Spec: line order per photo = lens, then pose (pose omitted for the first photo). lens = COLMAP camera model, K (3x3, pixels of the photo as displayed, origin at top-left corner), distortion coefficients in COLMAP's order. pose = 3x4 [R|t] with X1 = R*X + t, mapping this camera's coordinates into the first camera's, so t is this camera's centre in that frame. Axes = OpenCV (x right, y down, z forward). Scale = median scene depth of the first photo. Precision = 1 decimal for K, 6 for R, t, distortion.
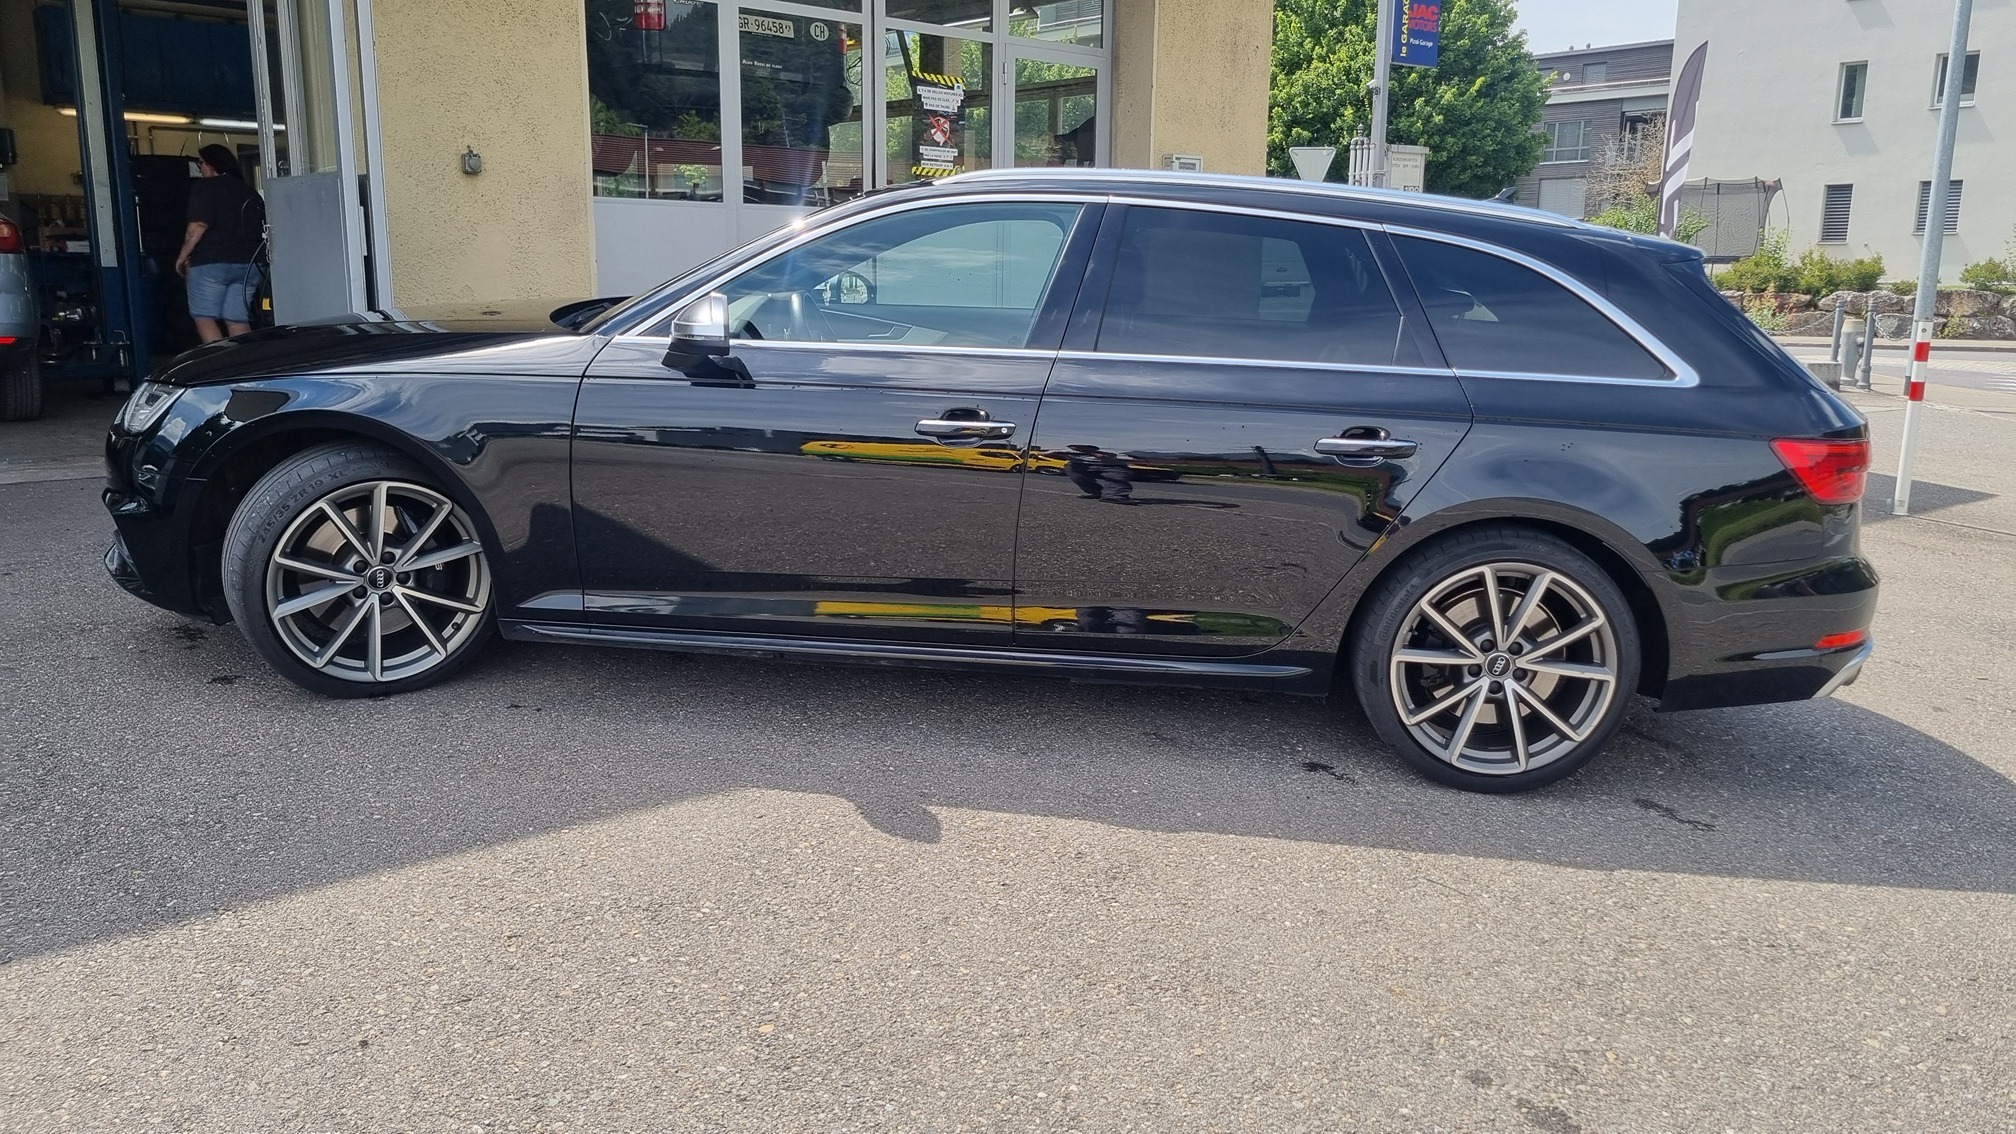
lens RADIAL K [[1519.2, 0, 985.1], [0, 1519.2, 563.5], [0, 0, 1]] dist [0.051779, -0.042733]
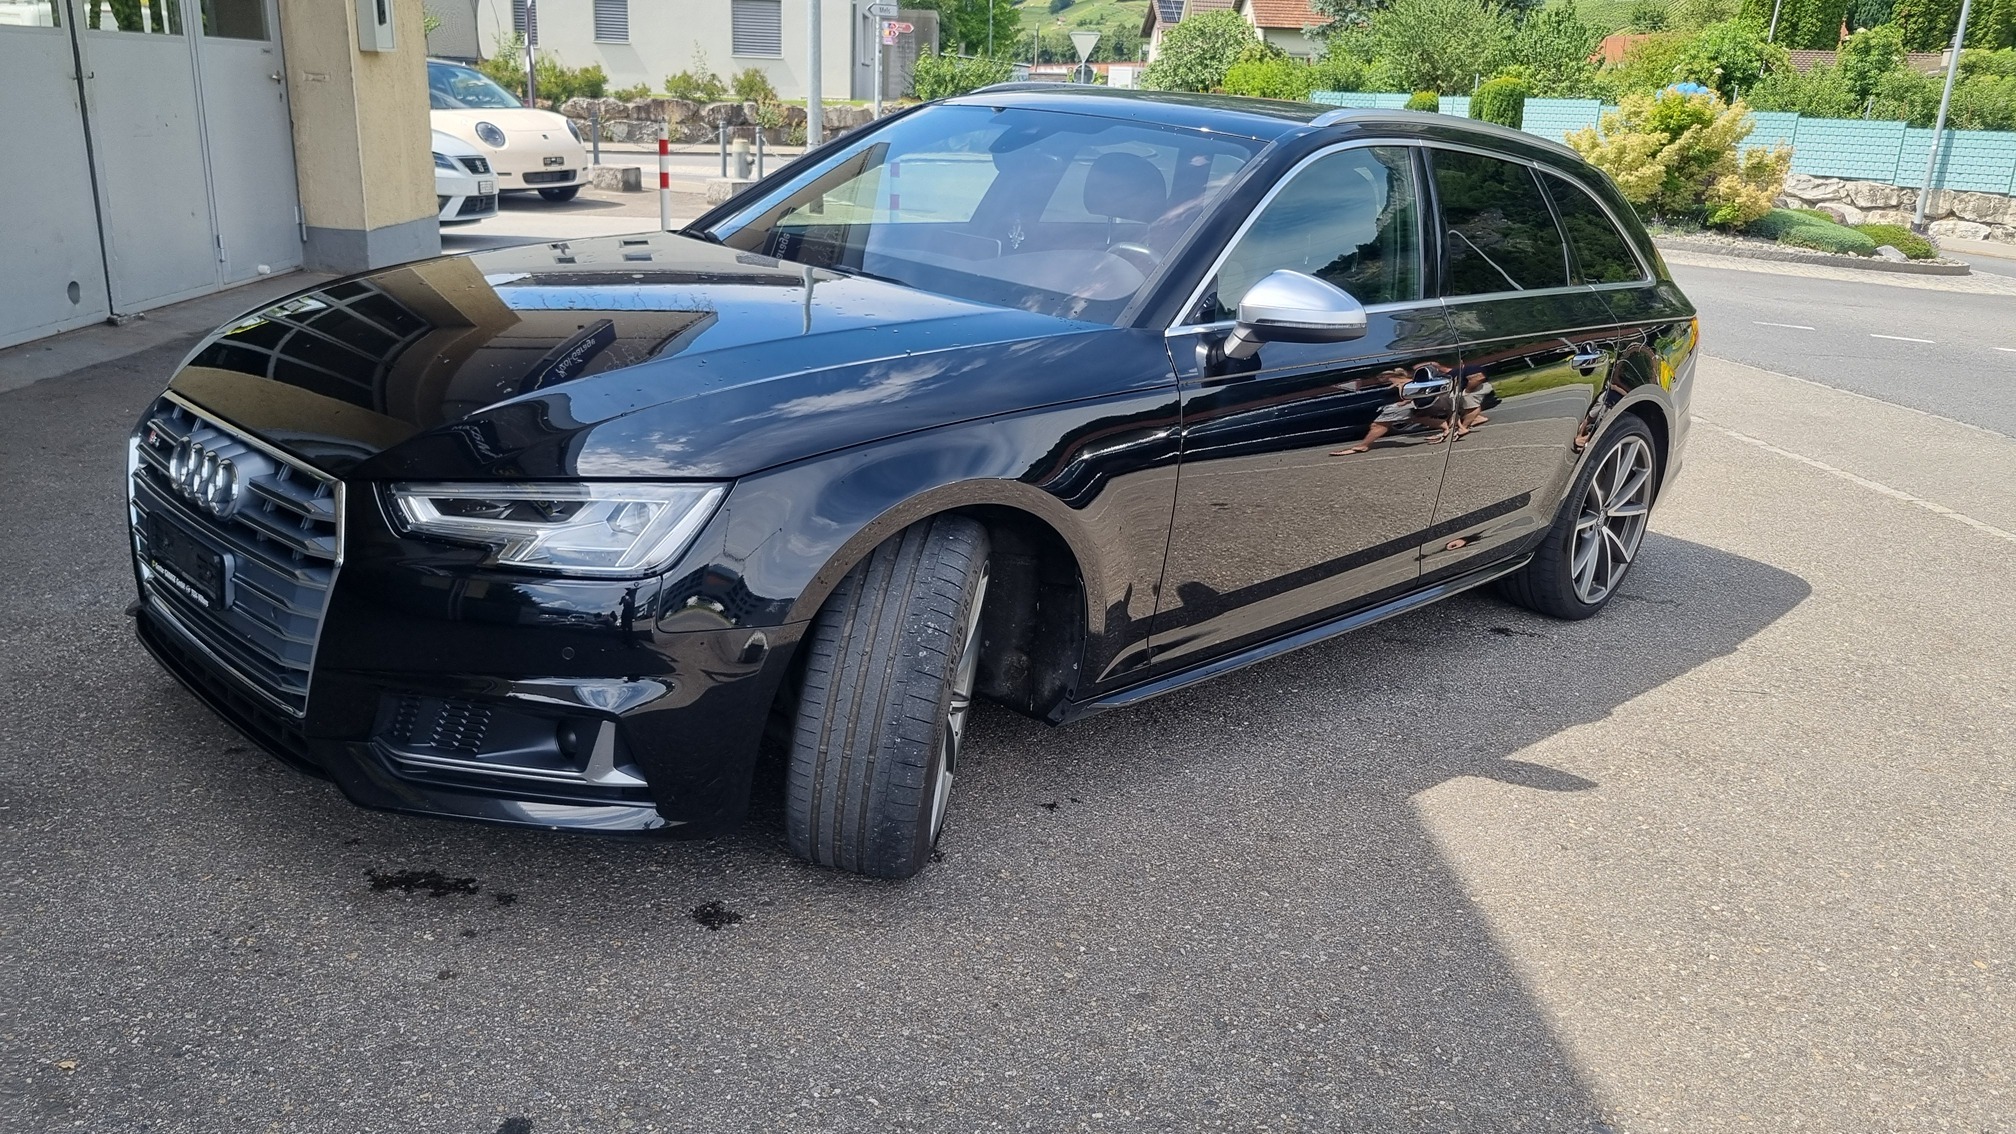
lens RADIAL K [[1519.2, 0, 985.1], [0, 1519.2, 563.5], [0, 0, 1]] dist [0.051779, -0.042733]
pose [[0.659604, -0.209332, 0.721874, -0.900207], [0.112284, 0.977100, 0.180745, -0.177507], [-0.743179, -0.038166, 0.668004, 0.524704]]
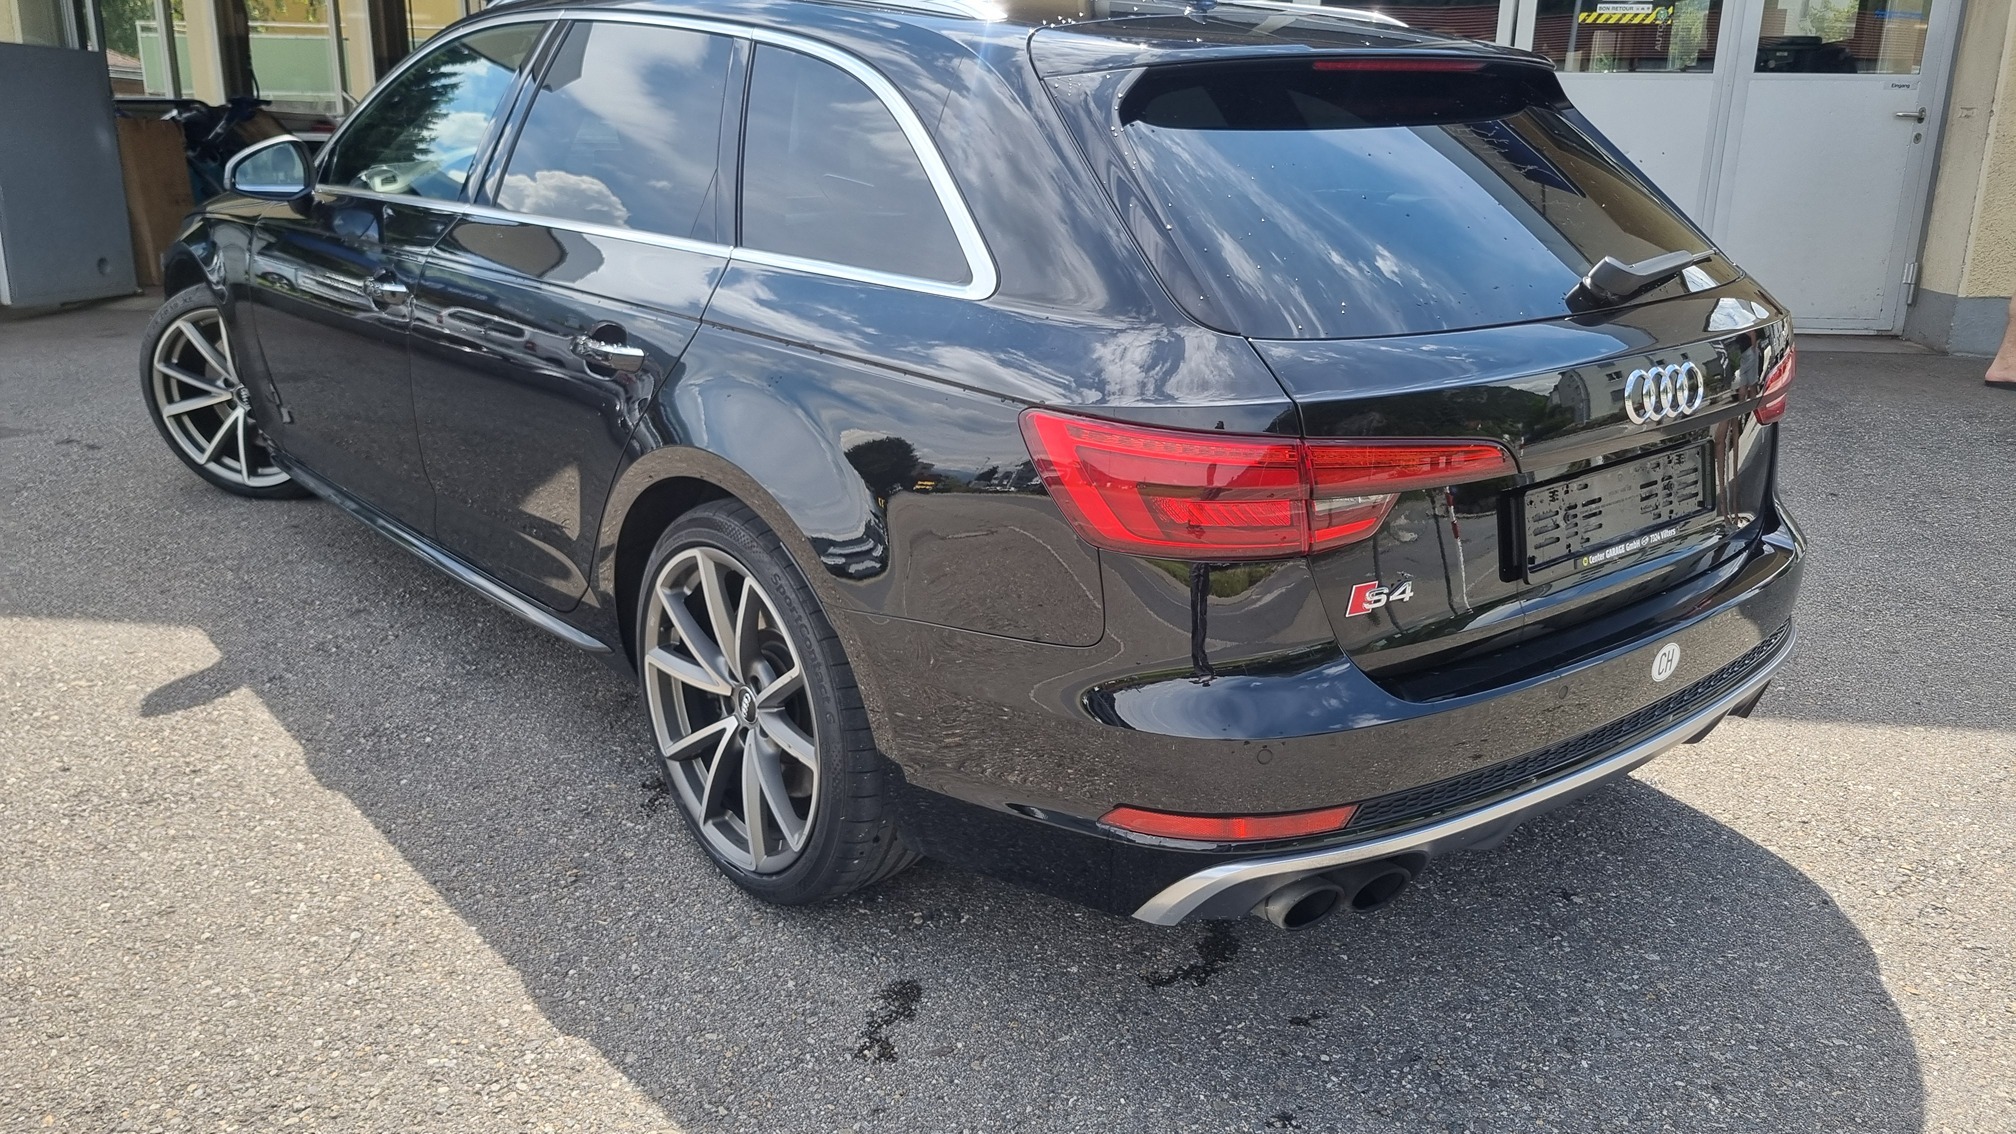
lens RADIAL K [[1519.2, 0, 985.1], [0, 1519.2, 563.5], [0, 0, 1]] dist [0.051779, -0.042733]
pose [[0.689288, 0.186050, -0.700192, 0.844737], [-0.141754, 0.982418, 0.121494, -0.087339], [0.710485, 0.015510, 0.703542, 0.597903]]
